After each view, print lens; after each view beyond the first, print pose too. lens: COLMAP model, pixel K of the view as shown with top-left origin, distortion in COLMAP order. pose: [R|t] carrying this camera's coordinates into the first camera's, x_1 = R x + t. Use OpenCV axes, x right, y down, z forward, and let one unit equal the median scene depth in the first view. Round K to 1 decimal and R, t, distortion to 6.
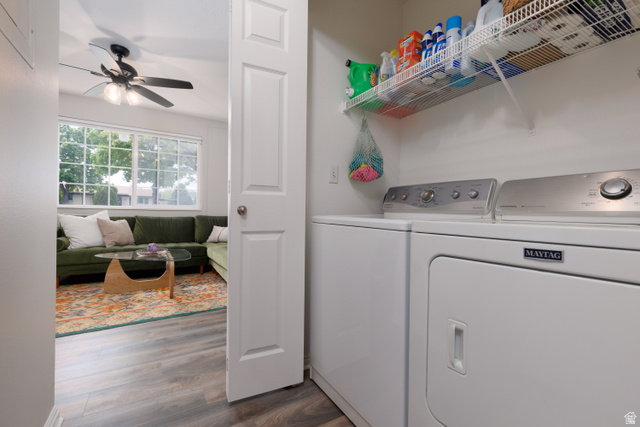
lens RADIAL K [[283.4, 0, 322.7], [0, 283.4, 213.4], [0, 0, 1]] dist [0.001962, 0.000562]
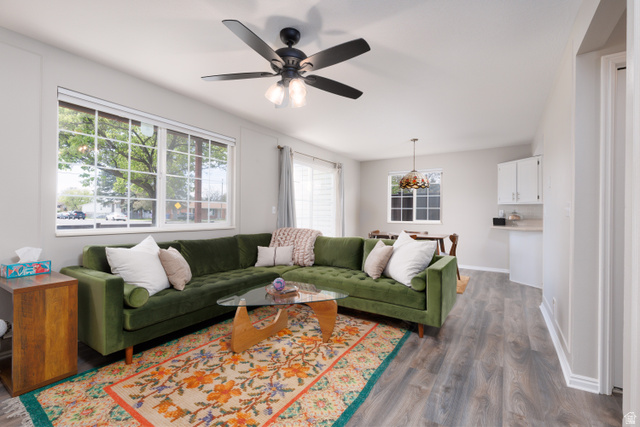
lens RADIAL K [[283.4, 0, 323.0], [0, 283.4, 213.4], [0, 0, 1]] dist [0.001962, 0.000562]
pose [[0.895703, -0.005257, 0.444621, -0.994748], [0.003915, 0.999985, 0.003937, -0.094069], [-0.444635, -0.001785, 0.895710, 0.271343]]
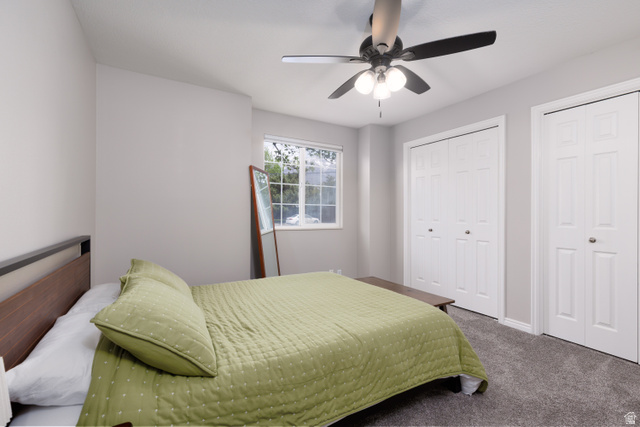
lens RADIAL K [[283.4, 0, 321.3], [0, 283.4, 214.1], [0, 0, 1]] dist [0.001962, 0.000562]
pose [[0.999549, -0.028032, -0.010793, -0.854735], [0.027977, 0.999595, -0.005243, -0.088657], [0.010936, 0.004939, 0.999928, 0.194234]]
